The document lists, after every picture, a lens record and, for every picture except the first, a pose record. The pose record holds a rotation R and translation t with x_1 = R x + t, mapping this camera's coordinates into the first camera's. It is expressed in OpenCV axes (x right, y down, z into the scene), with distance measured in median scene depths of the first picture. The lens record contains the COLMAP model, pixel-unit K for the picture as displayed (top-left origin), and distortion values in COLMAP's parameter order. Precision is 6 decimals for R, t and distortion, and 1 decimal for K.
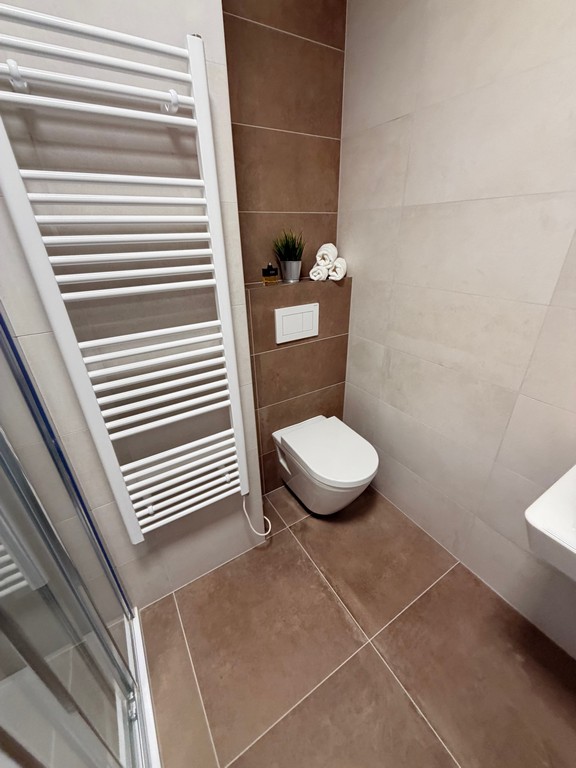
lens RADIAL K [[306.6, 0, 288.3], [0, 306.6, 381.9], [0, 0, 1]] dist [0.000471, 0.000259]
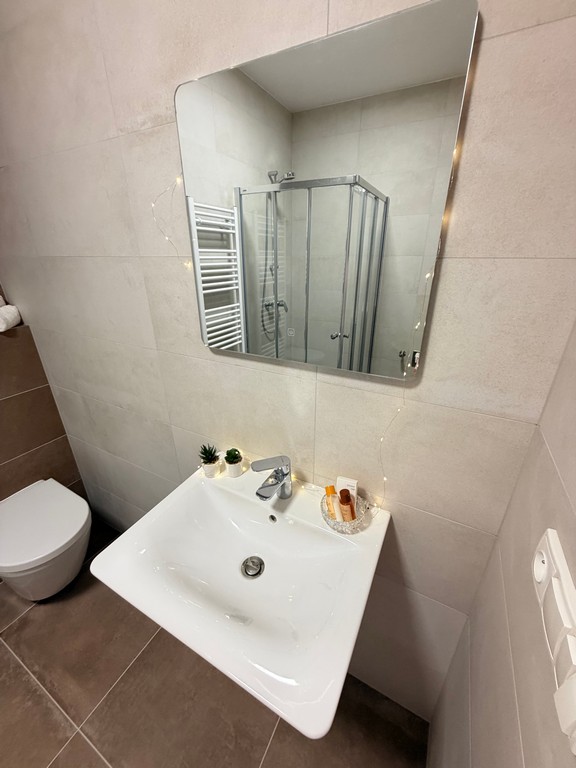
lens RADIAL K [[306.6, 0, 288.3], [0, 306.6, 381.9], [0, 0, 1]] dist [0.000471, 0.000259]
pose [[0.866989, -0.177856, 0.465508, 0.457058], [0.205778, 0.978554, -0.009378, -0.012290], [-0.453856, 0.103922, 0.884994, -0.145917]]
